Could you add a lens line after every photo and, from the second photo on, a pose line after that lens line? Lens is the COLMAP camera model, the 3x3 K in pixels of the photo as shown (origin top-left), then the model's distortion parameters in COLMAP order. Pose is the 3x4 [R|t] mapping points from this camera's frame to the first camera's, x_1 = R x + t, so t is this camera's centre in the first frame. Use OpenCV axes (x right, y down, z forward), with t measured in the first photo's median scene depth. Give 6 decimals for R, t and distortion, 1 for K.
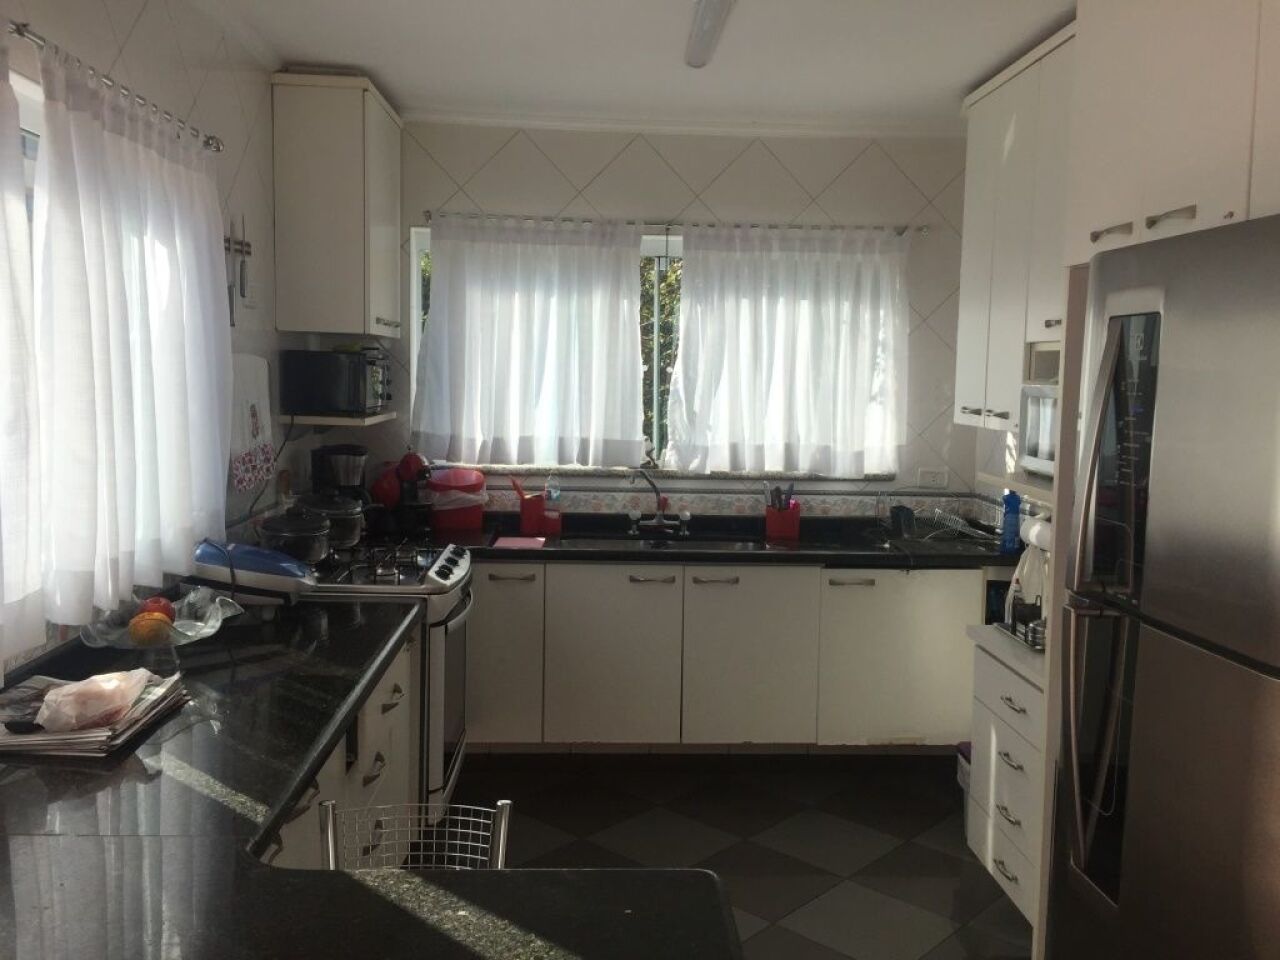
lens RADIAL K [[1108.9, 0, 640.0], [0, 1108.9, 480.0], [0, 0, 1]] dist [0.133778, -0.107776]
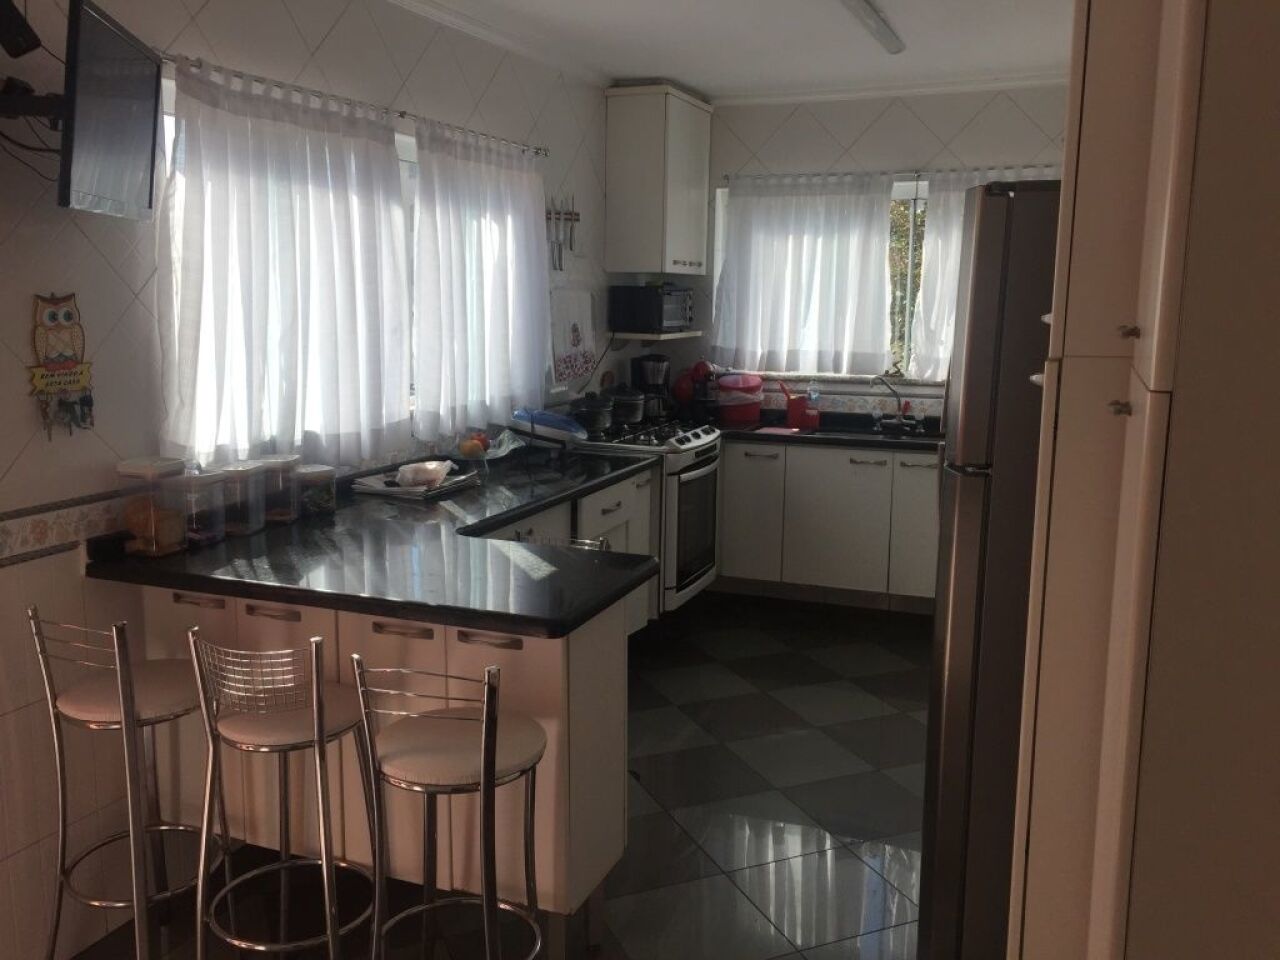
lens RADIAL K [[1108.9, 0, 640.0], [0, 1108.9, 480.0], [0, 0, 1]] dist [0.133778, -0.107776]
pose [[0.907941, 0.055853, -0.415361, 0.279413], [-0.030808, 0.997293, 0.066762, 0.030038], [0.417965, -0.047820, 0.907204, -0.242929]]
